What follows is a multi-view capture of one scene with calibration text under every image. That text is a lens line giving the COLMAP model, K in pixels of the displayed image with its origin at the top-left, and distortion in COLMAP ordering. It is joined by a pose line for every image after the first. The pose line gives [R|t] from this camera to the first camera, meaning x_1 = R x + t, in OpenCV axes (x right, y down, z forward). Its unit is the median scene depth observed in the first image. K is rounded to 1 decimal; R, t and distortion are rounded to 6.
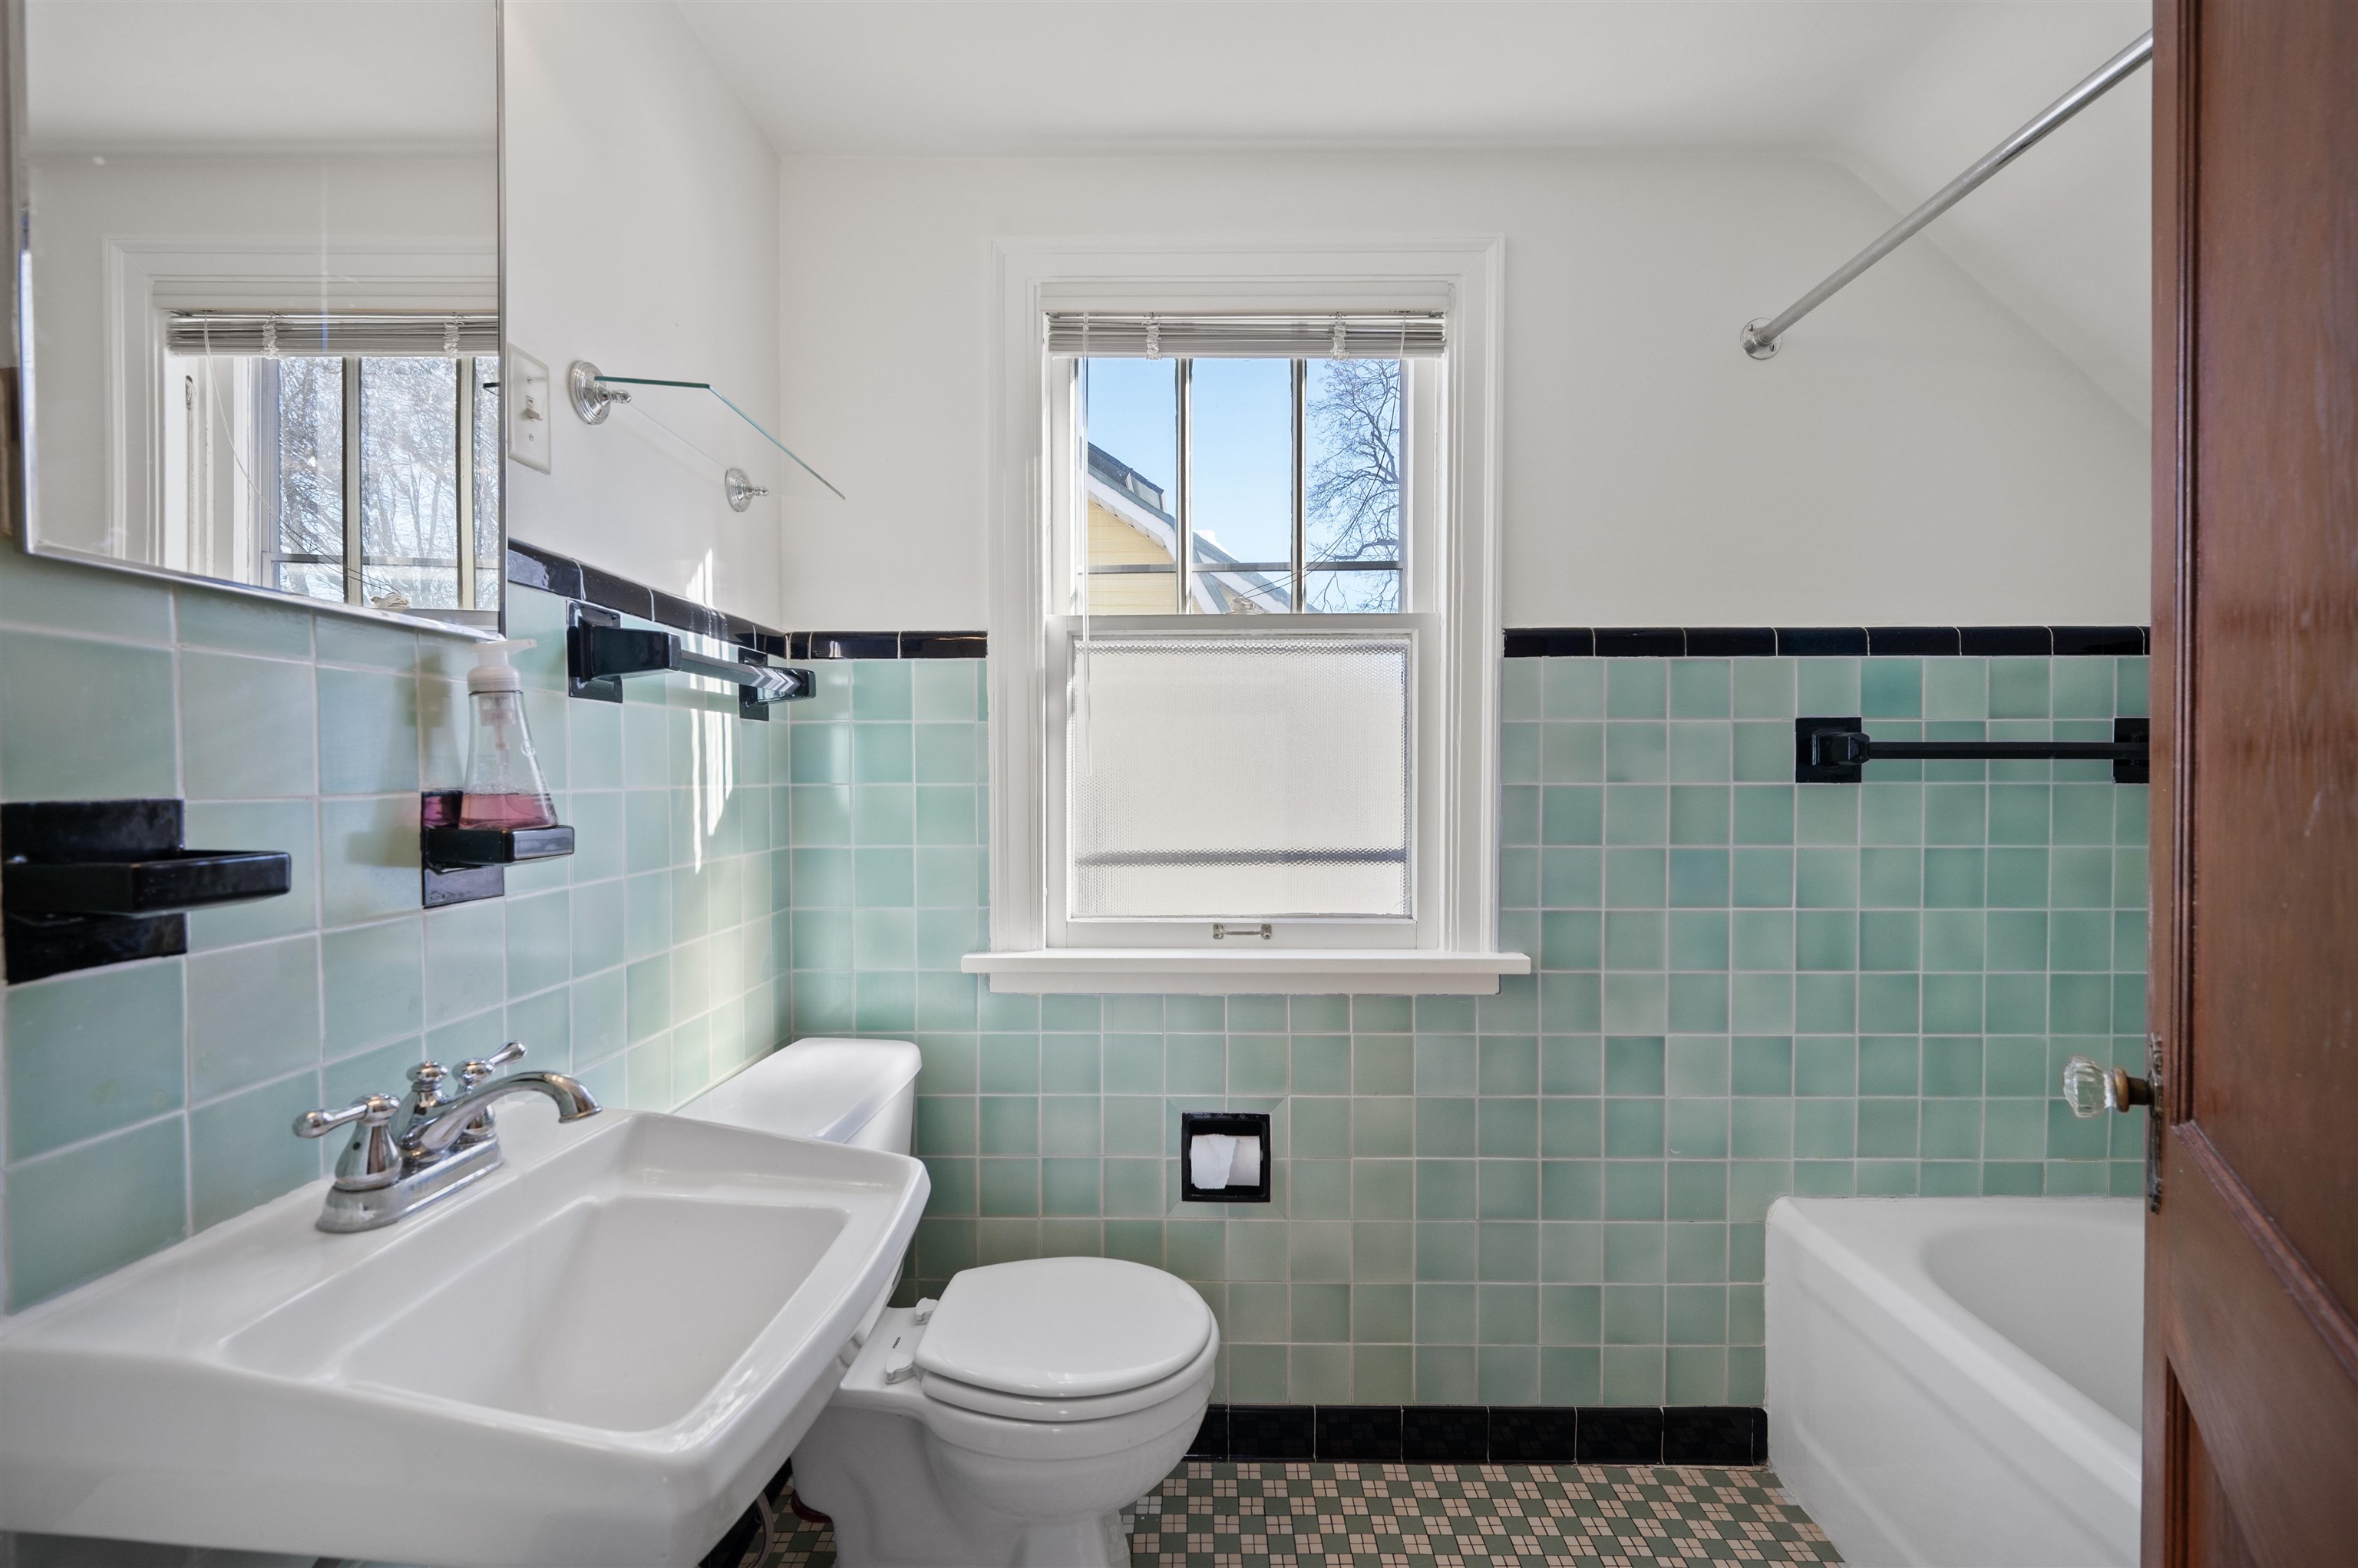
lens RADIAL K [[1023.3, 0, 1194.7], [0, 1023.3, 786.5], [0, 0, 1]] dist [0.000514, -0.000071]
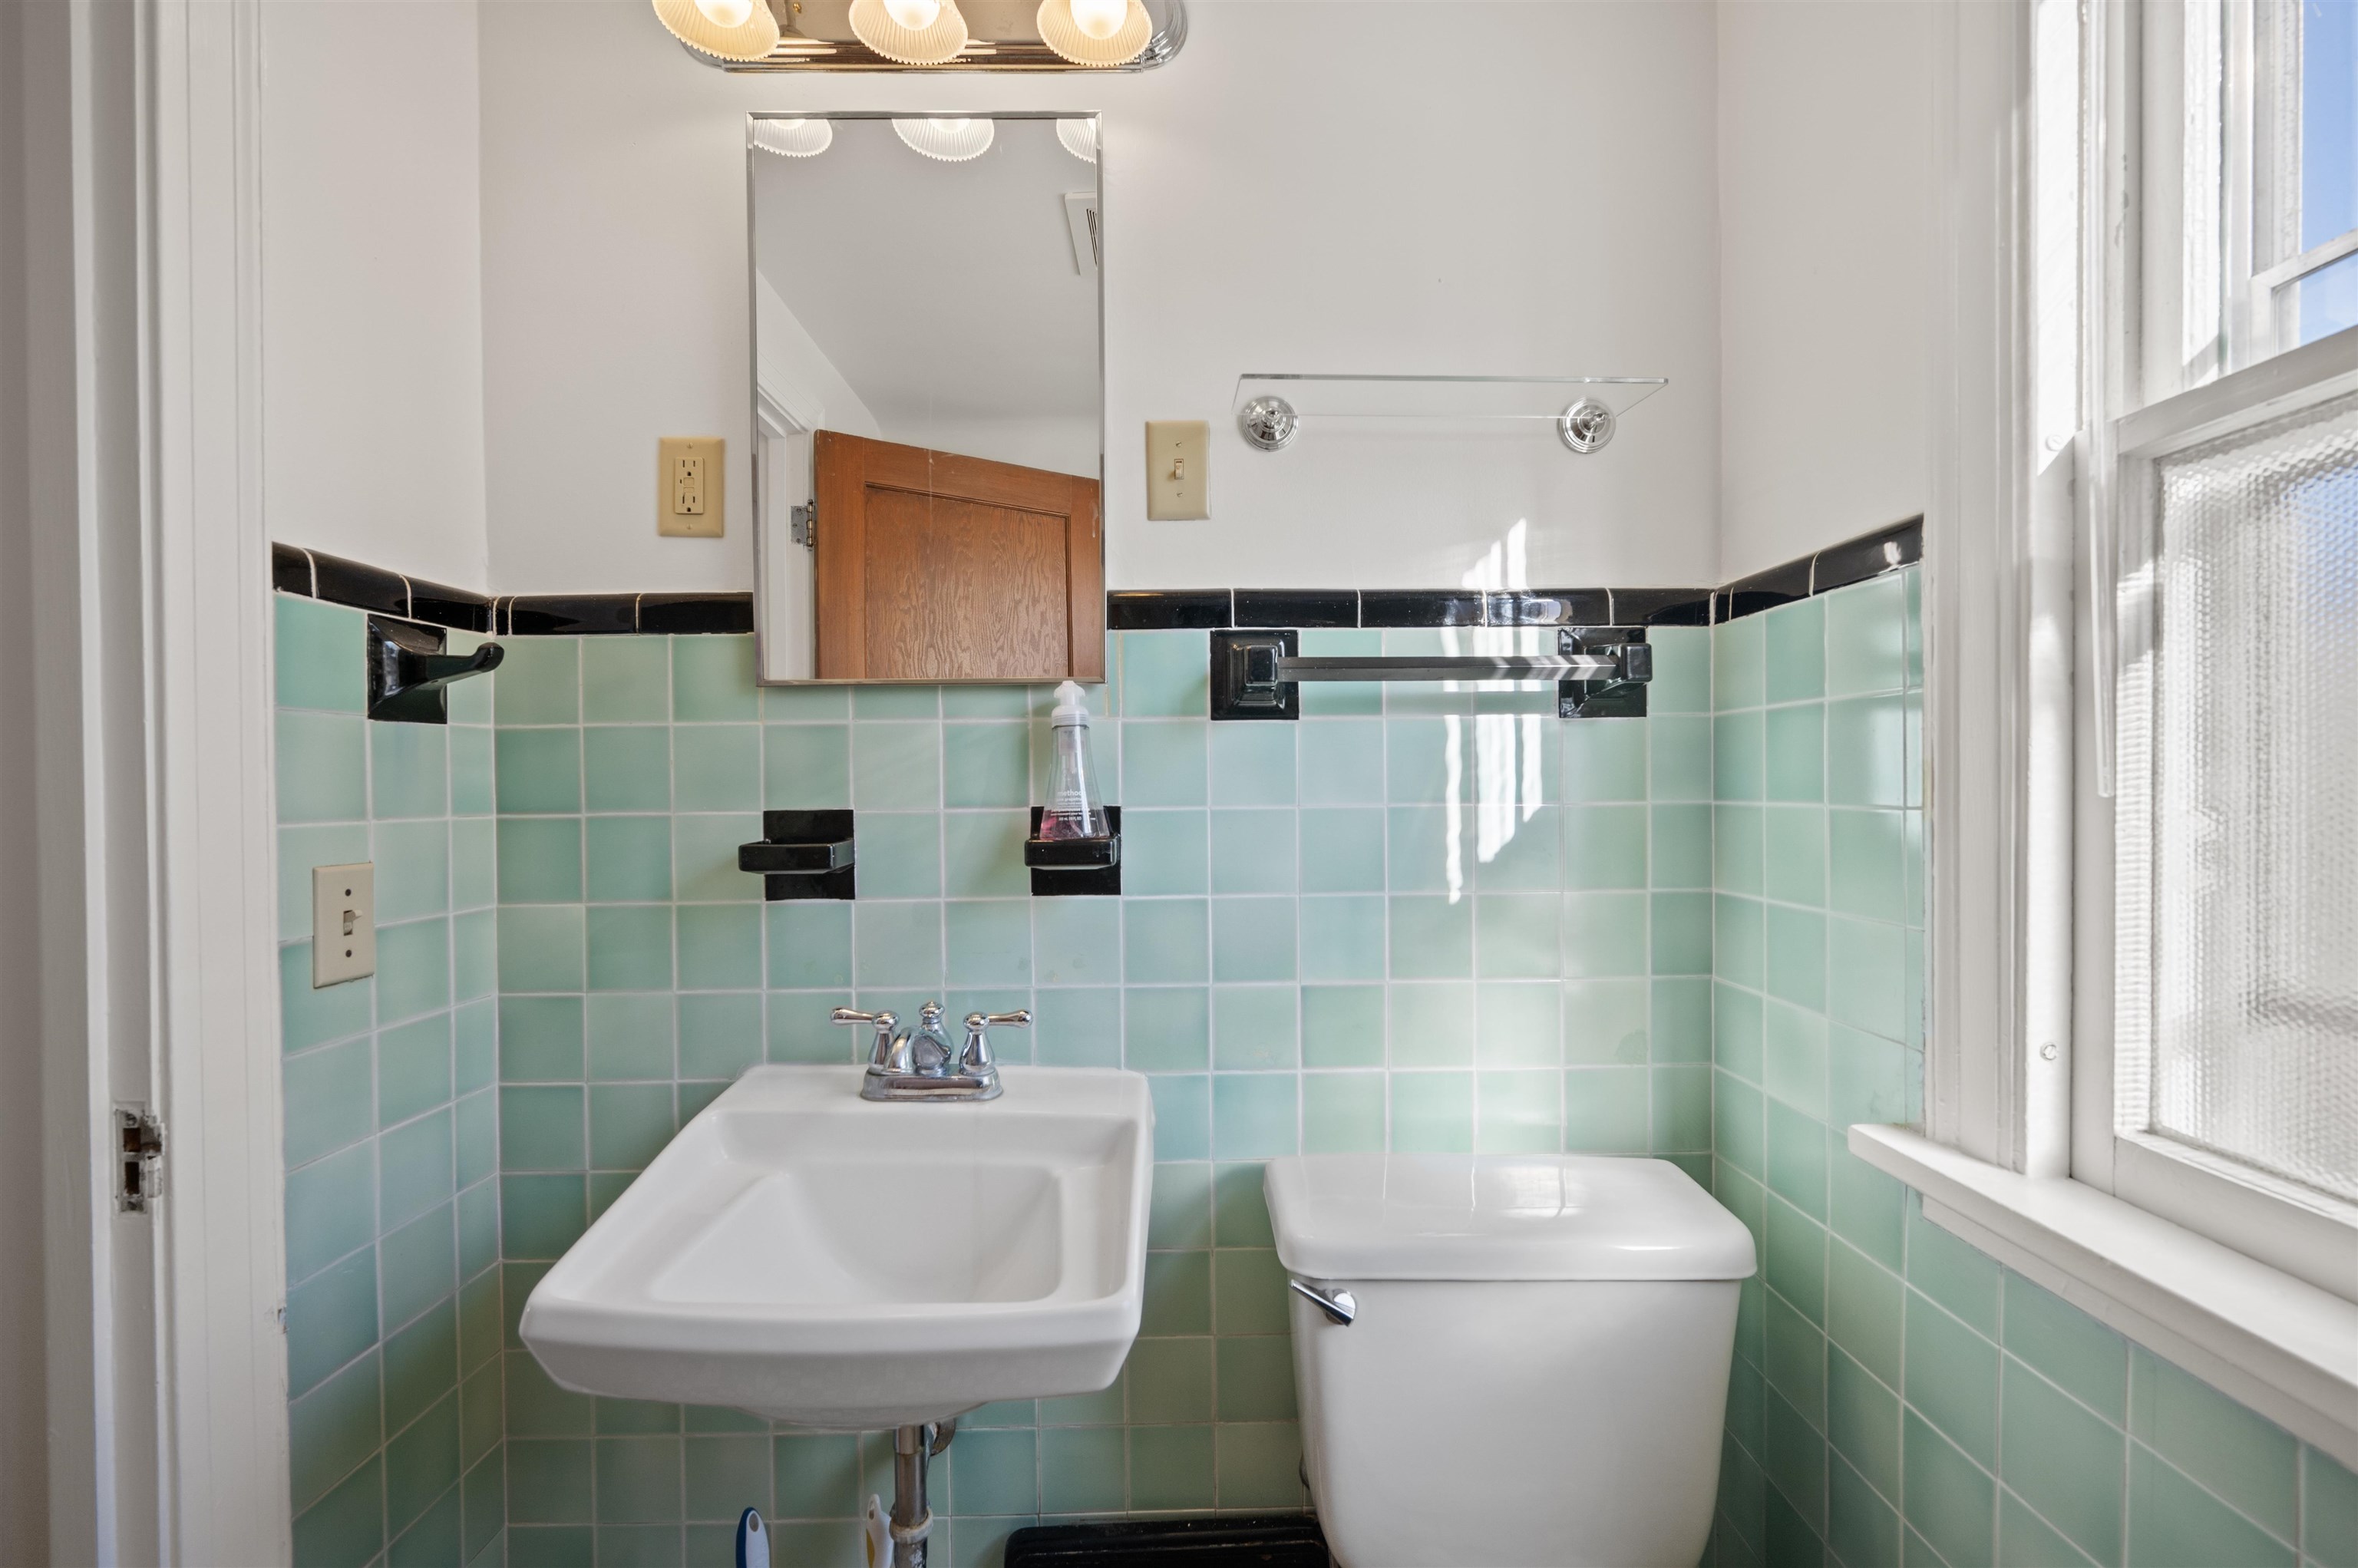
lens RADIAL K [[1023.3, 0, 1194.7], [0, 1023.3, 786.5], [0, 0, 1]] dist [0.000514, -0.000071]
pose [[0.019163, 0.001557, -0.999815, 0.365350], [-0.002639, 0.999995, 0.001507, -0.015607], [0.999813, 0.002610, 0.019167, 0.747191]]
